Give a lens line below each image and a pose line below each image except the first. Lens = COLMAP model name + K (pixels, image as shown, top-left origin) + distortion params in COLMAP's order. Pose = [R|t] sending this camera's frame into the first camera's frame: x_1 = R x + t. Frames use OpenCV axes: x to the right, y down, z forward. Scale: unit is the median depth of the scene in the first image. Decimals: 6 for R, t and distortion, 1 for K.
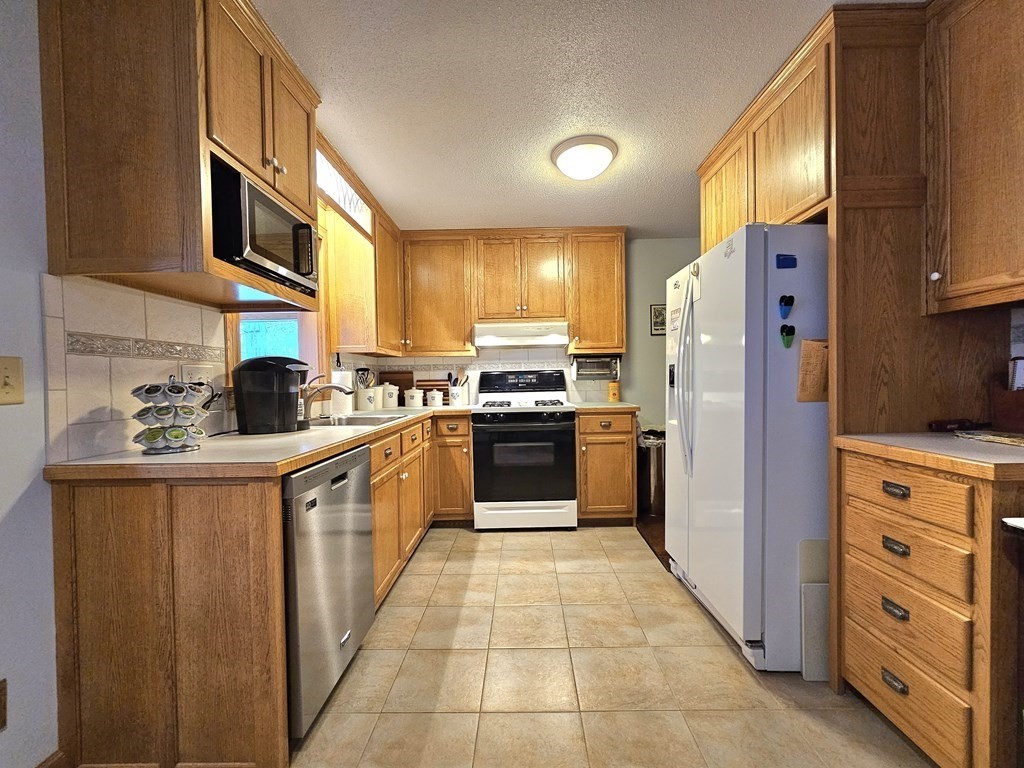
lens RADIAL K [[415.4, 0, 514.6], [0, 415.4, 386.8], [0, 0, 1]] dist [0.000913, -0.000426]
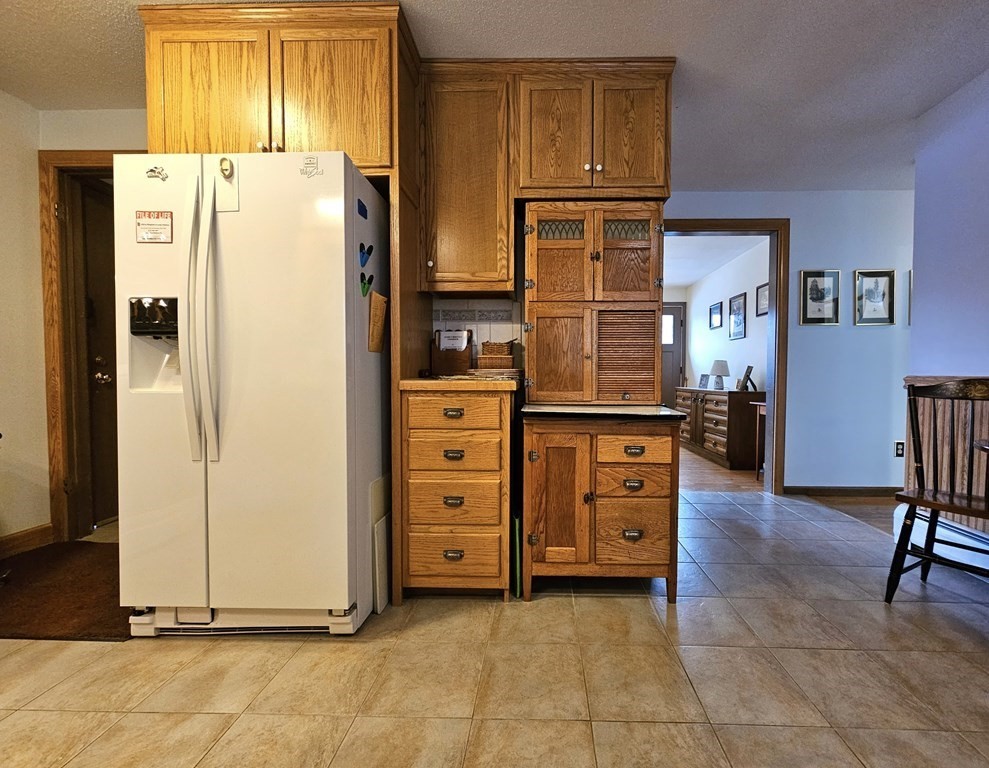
lens RADIAL K [[451.8, 0, 536.2], [0, 451.8, 394.4], [0, 0, 1]] dist [0.002596, 0.000066]
pose [[-0.031721, -0.018135, 0.999332, -0.499737], [0.026446, 0.999470, 0.018977, 0.146134], [-0.999147, 0.027030, -0.031225, 0.679045]]
